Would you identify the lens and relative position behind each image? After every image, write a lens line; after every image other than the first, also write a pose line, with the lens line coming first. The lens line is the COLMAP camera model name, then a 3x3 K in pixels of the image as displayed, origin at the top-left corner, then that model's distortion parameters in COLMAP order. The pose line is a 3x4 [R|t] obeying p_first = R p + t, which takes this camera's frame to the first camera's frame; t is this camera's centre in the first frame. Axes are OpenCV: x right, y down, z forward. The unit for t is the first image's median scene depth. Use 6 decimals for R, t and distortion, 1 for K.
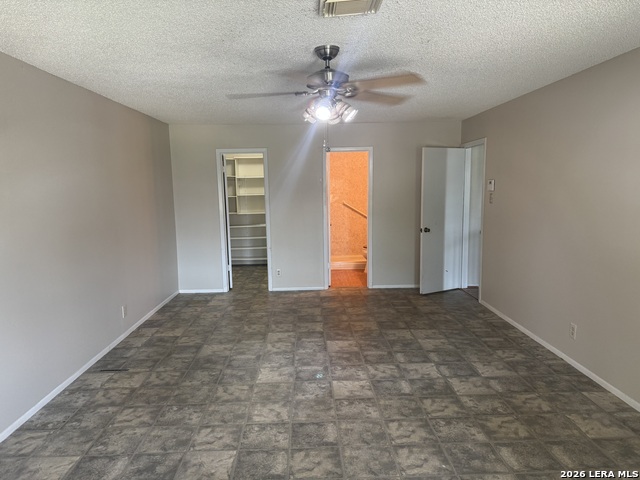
lens RADIAL K [[446.1, 0, 319.5], [0, 446.1, 240.9], [0, 0, 1]] dist [0.009417, -0.000929]
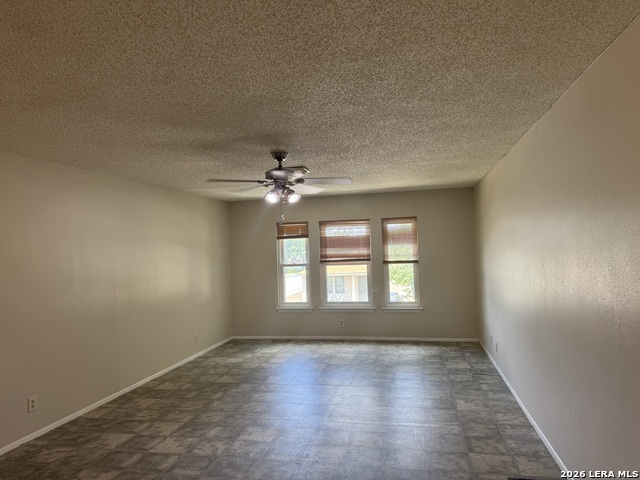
lens RADIAL K [[446.1, 0, 320.5], [0, 446.1, 239.2], [0, 0, 1]] dist [0.009417, -0.000929]
pose [[-0.970202, 0.052480, 0.236548, -0.348925], [0.076433, 0.992704, 0.093252, -0.229814], [-0.229928, 0.108553, -0.967134, 1.931706]]
